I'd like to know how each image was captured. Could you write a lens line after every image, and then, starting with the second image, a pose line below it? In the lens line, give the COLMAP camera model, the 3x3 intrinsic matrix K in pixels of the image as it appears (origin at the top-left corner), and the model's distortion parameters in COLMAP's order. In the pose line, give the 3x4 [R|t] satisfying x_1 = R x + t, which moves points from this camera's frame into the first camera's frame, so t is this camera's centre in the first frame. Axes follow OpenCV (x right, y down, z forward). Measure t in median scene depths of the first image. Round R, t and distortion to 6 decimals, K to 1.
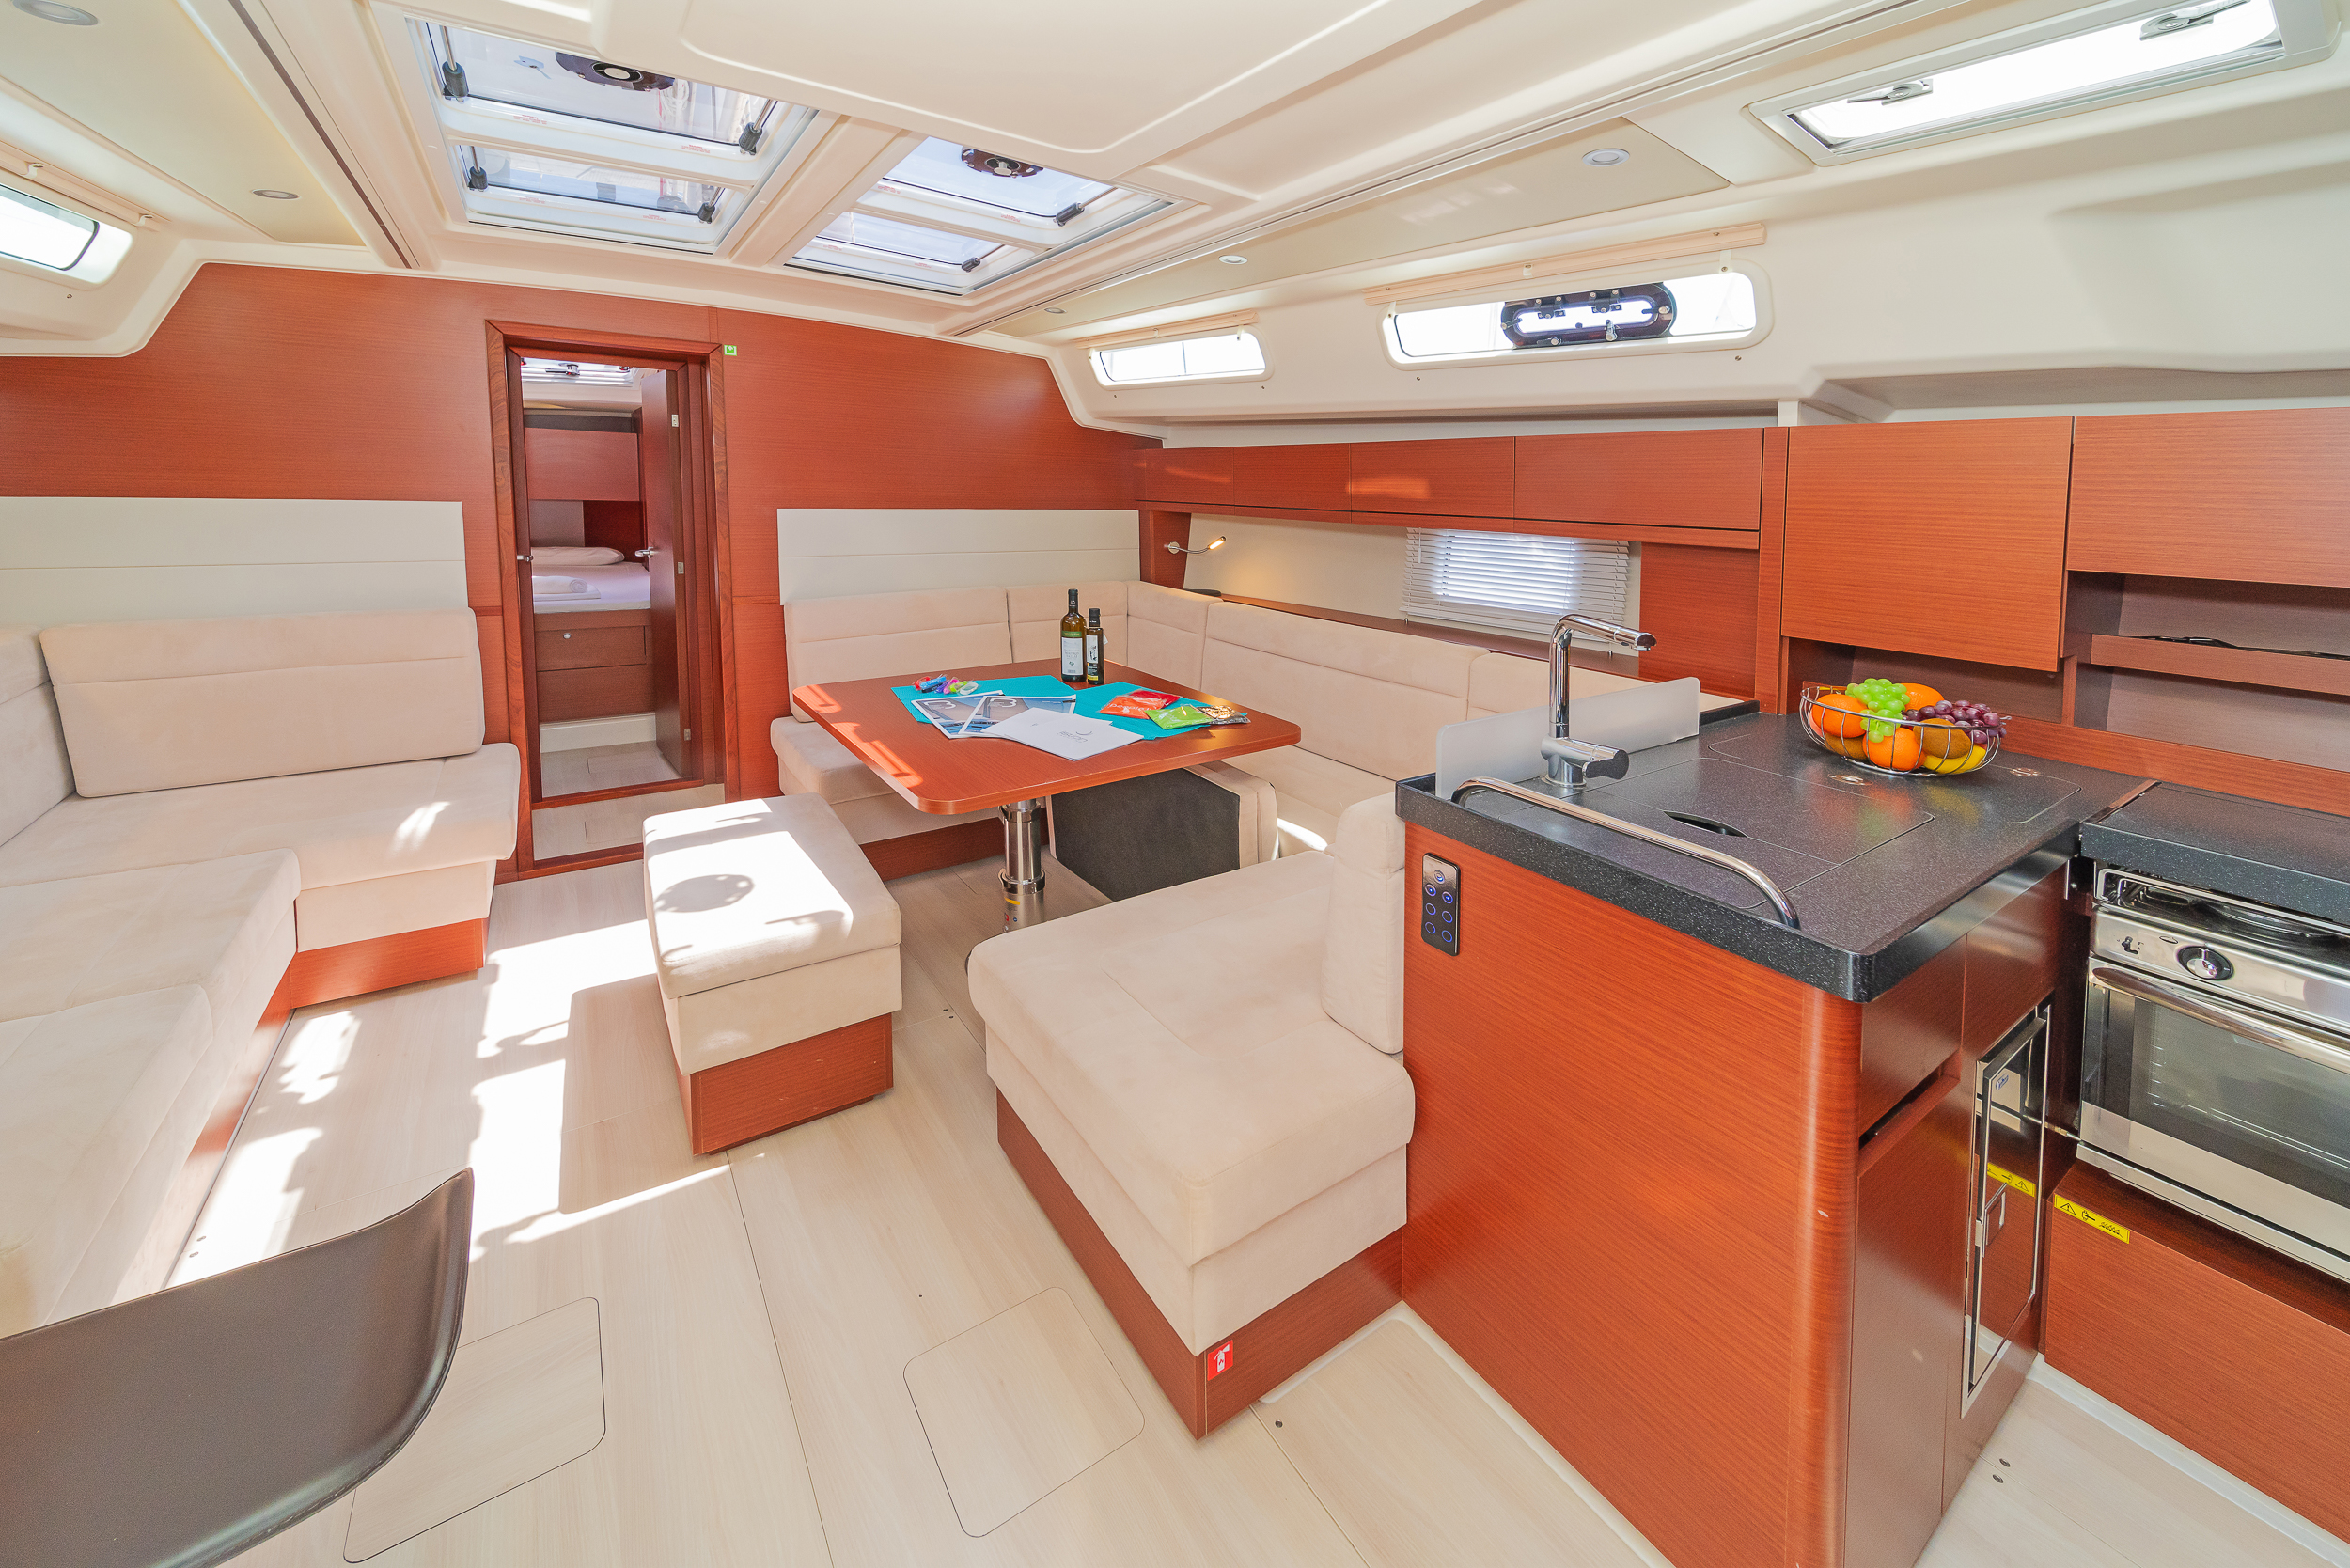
lens RADIAL K [[836.1, 0, 1175.0], [0, 836.1, 784.0], [0, 0, 1]] dist [0.001220, 0.000015]
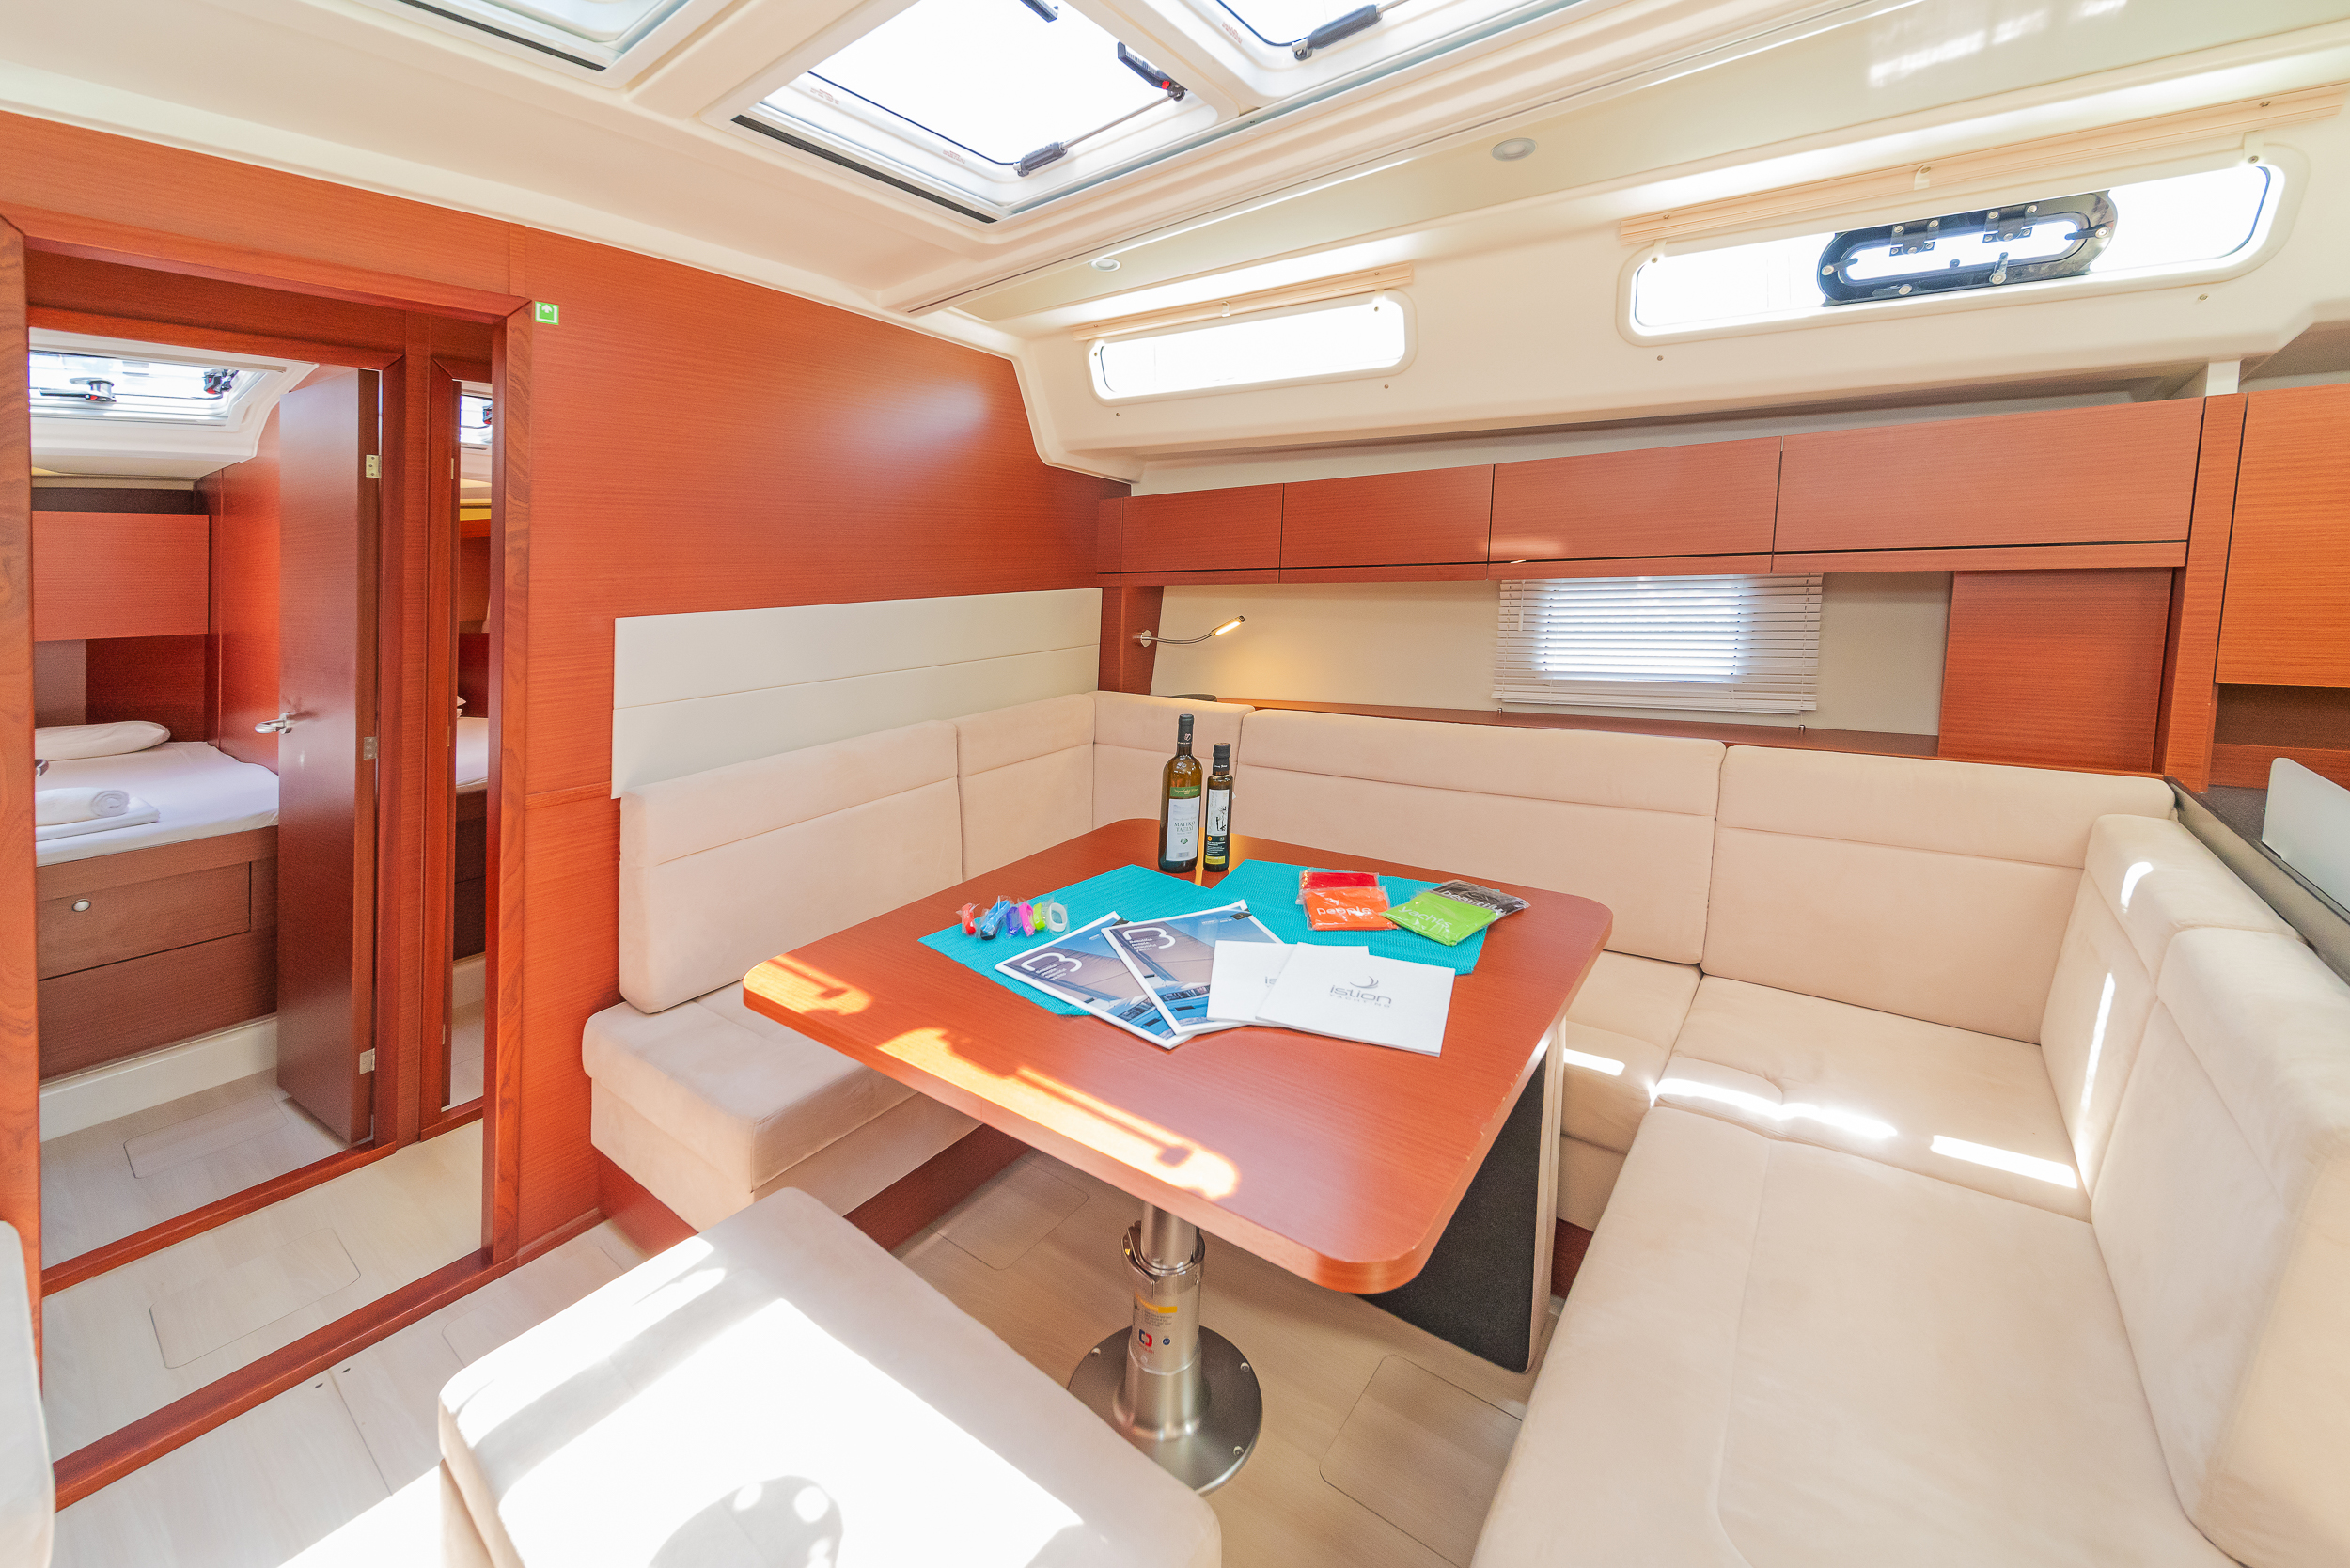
lens RADIAL K [[1045.6, 0, 1175.0], [0, 1045.6, 784.0], [0, 0, 1]] dist [0.007575, 0.000177]
pose [[0.965554, -0.112563, 0.234594, -0.294381], [0.142521, 0.983102, -0.114882, -0.101211], [-0.217698, 0.144359, 0.965281, 0.300960]]
